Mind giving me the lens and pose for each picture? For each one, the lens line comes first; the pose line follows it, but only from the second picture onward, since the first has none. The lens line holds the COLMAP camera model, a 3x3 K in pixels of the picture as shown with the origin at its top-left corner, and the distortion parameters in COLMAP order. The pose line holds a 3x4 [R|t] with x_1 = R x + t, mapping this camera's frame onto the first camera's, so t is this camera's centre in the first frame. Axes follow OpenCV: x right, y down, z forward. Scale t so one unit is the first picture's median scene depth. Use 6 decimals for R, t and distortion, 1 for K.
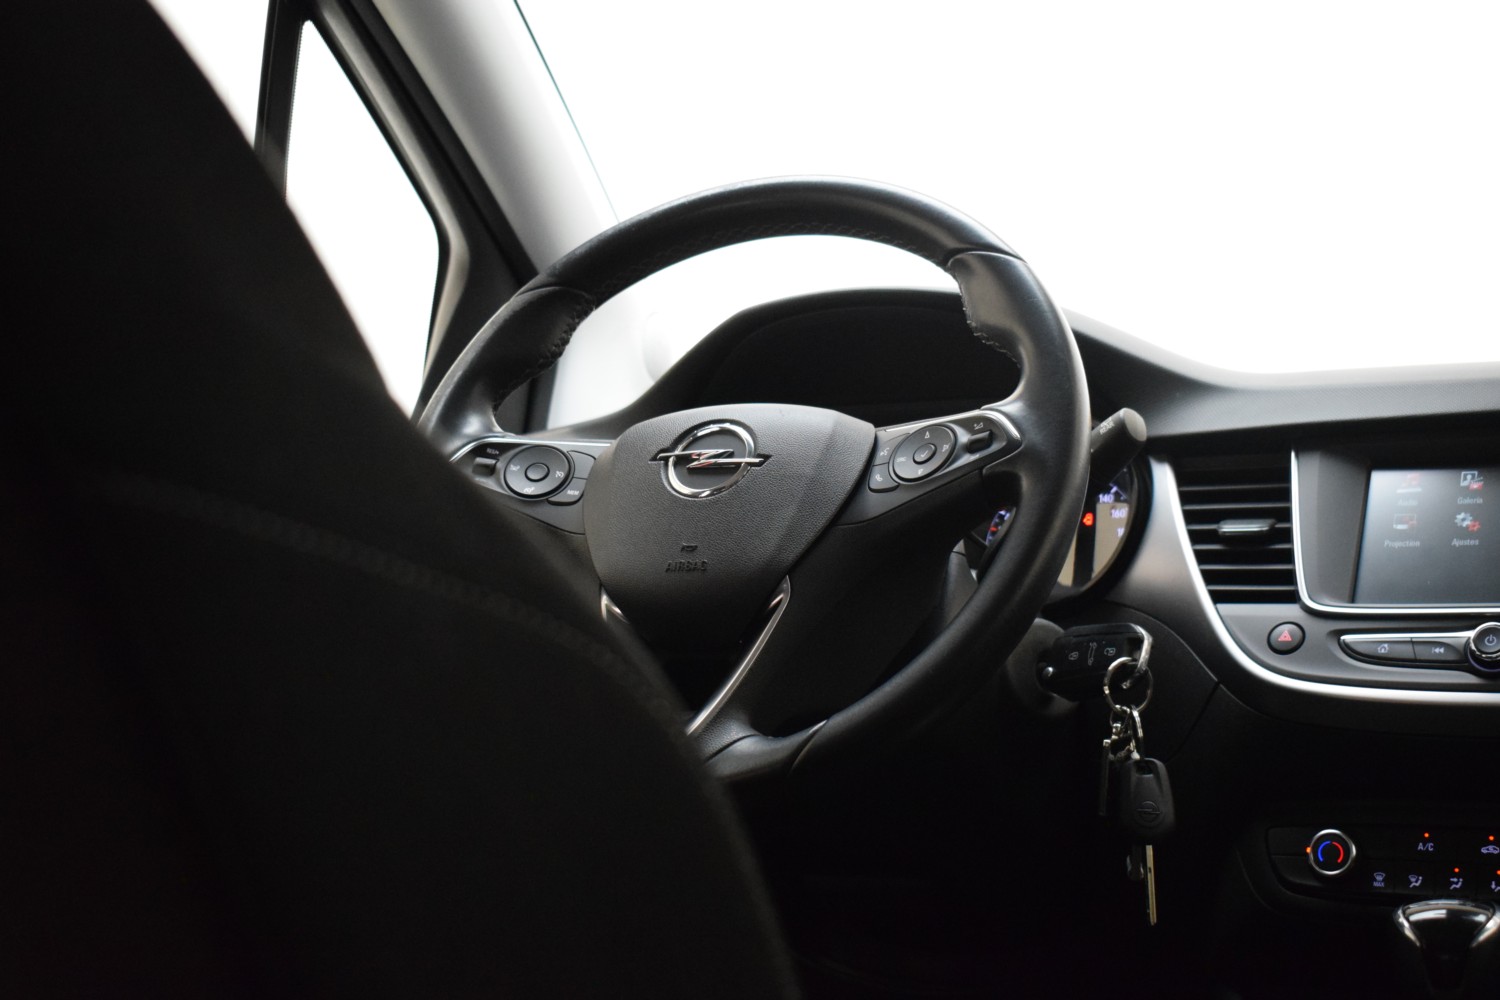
lens RADIAL K [[2080.7, 0, 750.0], [0, 2080.7, 500.0], [0, 0, 1]] dist [-0.004923, -0.042213]
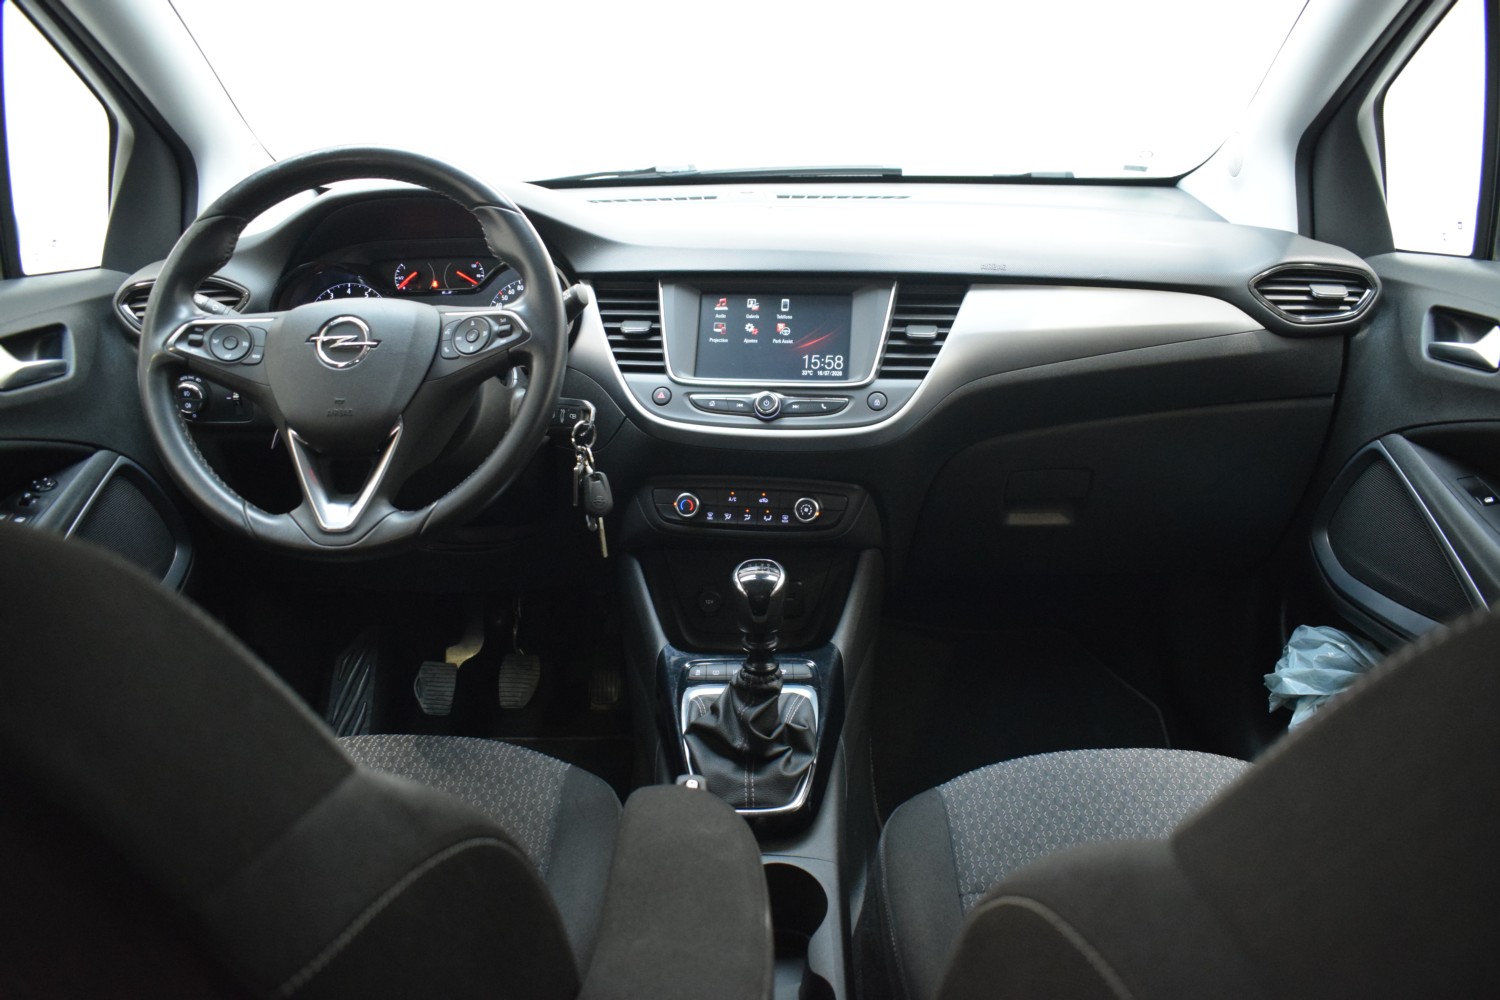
lens RADIAL K [[1164.6, 0, 748.7], [0, 1164.6, 532.4], [0, 0, 1]] dist [-0.117863, 0.003579]
pose [[0.922049, -0.132798, 0.363581, -0.071359], [-0.018875, 0.922762, 0.384907, -0.231948], [-0.386613, -0.361765, 0.848325, 0.029437]]
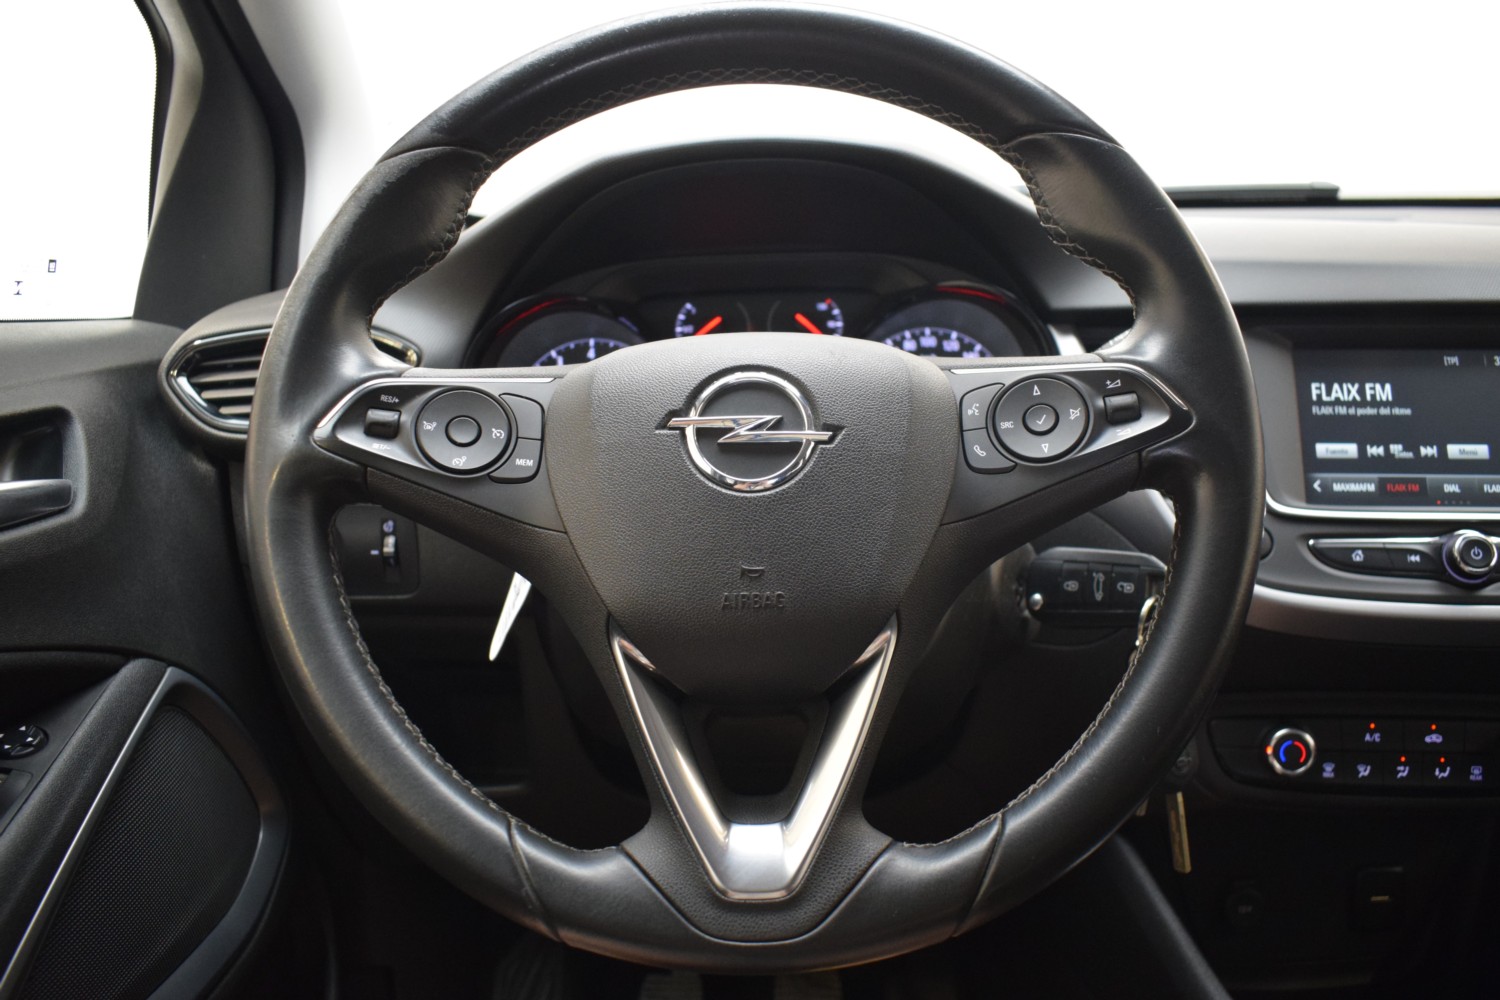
lens RADIAL K [[1174.1, 0, 750.0], [0, 1174.1, 500.0], [0, 0, 1]] dist [-0.021839, 0.002622]
pose [[0.929381, -0.093488, 0.357086, -0.160030], [-0.007303, 0.962549, 0.271010, -0.102175], [-0.369049, -0.254479, 0.893892, 0.610916]]
